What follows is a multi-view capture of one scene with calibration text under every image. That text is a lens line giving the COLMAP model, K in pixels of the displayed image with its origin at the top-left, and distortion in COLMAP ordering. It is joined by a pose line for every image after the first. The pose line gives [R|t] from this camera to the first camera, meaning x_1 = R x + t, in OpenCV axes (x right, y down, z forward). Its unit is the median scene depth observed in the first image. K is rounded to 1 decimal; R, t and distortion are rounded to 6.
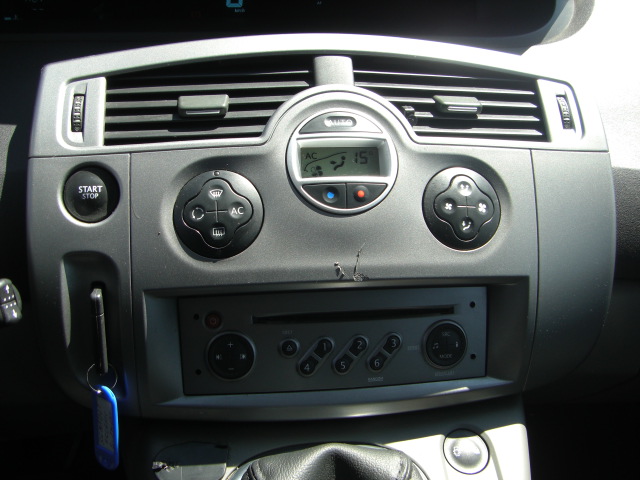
lens RADIAL K [[727.7, 0, 320.0], [0, 727.7, 240.0], [0, 0, 1]] dist [-0.207922, 0.205996]
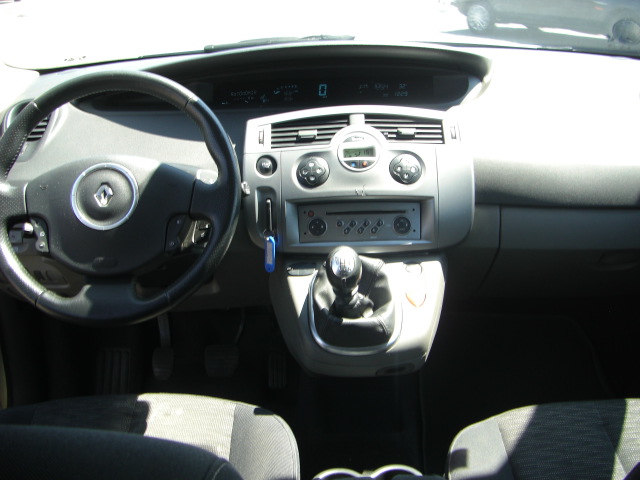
lens RADIAL K [[727.7, 0, 320.0], [0, 727.7, 240.0], [0, 0, 1]] dist [-0.207922, 0.205996]
pose [[0.987082, -0.011253, -0.159821, 0.309238], [-0.003515, 0.995769, -0.091824, 0.451289], [0.160179, 0.091200, 0.982866, -1.602797]]
